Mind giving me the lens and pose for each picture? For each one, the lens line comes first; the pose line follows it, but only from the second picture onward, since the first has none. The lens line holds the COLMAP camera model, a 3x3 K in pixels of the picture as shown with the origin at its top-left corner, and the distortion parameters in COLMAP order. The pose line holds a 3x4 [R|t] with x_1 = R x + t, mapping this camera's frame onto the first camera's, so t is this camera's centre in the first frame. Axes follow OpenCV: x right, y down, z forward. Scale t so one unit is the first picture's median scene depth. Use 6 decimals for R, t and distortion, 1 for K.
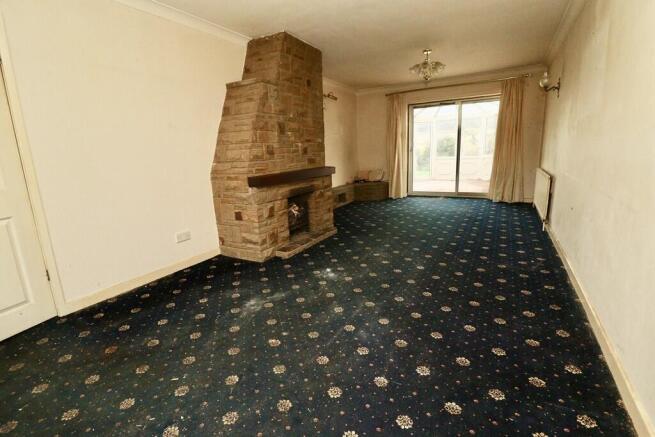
lens RADIAL K [[306.8, 0, 329.2], [0, 306.8, 218.8], [0, 0, 1]] dist [-0.000852, -0.001823]
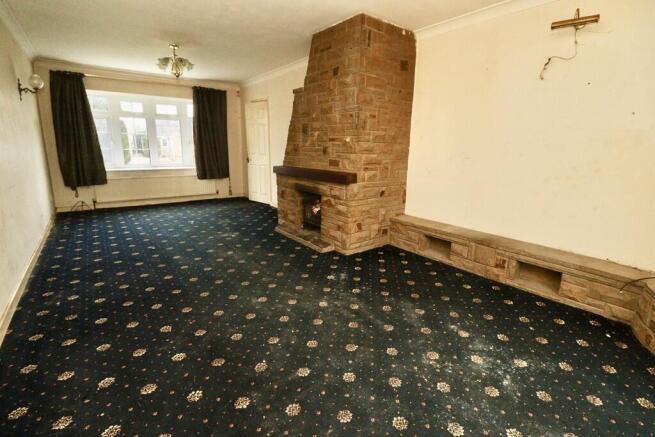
lens RADIAL K [[306.8, 0, 329.2], [0, 306.8, 215.1], [0, 0, 1]] dist [-0.000852, -0.001823]
pose [[-0.393213, 0.239389, -0.887737, 0.869568], [-0.201048, 0.919760, 0.337077, -0.396835], [0.897198, 0.311020, -0.313533, 1.512636]]
